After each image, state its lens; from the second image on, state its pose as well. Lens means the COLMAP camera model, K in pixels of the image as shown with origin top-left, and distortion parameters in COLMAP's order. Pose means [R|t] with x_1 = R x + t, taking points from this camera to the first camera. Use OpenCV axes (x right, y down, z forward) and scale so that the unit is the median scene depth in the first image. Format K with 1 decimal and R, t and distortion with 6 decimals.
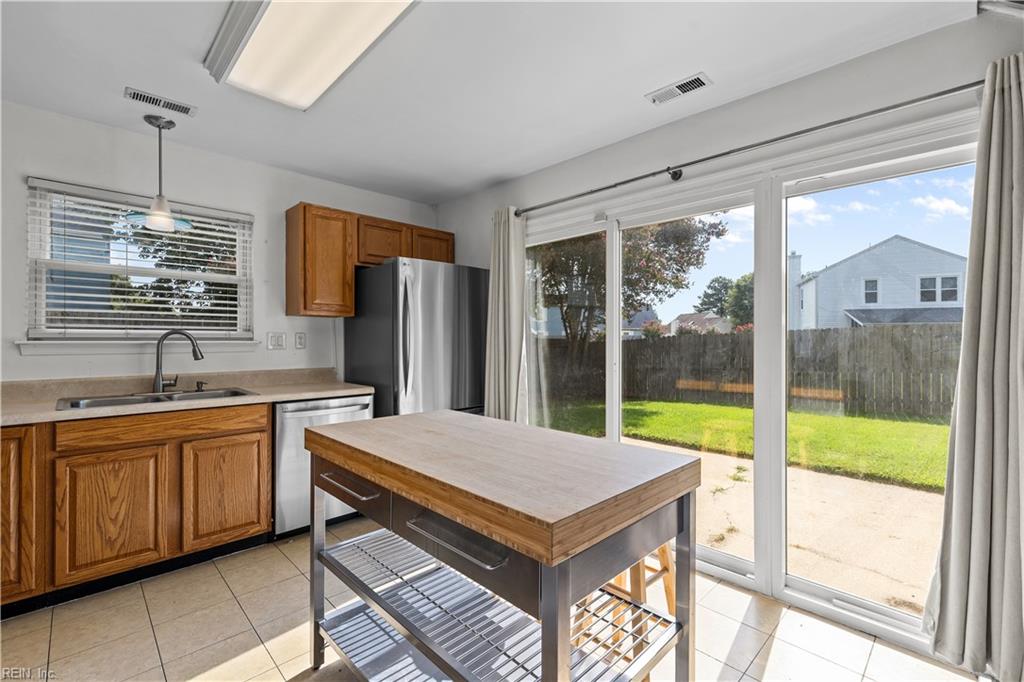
lens RADIAL K [[438.3, 0, 512.0], [0, 438.3, 340.6], [0, 0, 1]] dist [0.000332, -0.000352]
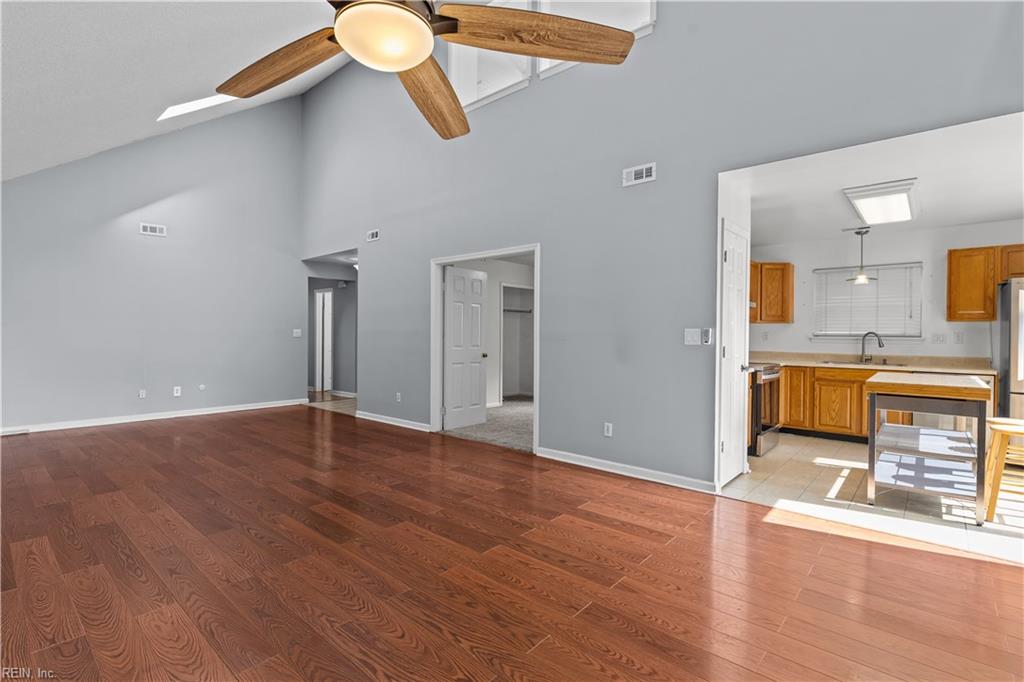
lens RADIAL K [[478.7, 0, 511.7], [0, 478.7, 340.0], [0, 0, 1]] dist [-0.001423, -0.000166]
pose [[0.076119, 0.009664, -0.997052, 1.389732], [-0.012765, 0.999881, 0.008717, 0.016340], [0.997017, 0.012064, 0.076233, -0.860249]]
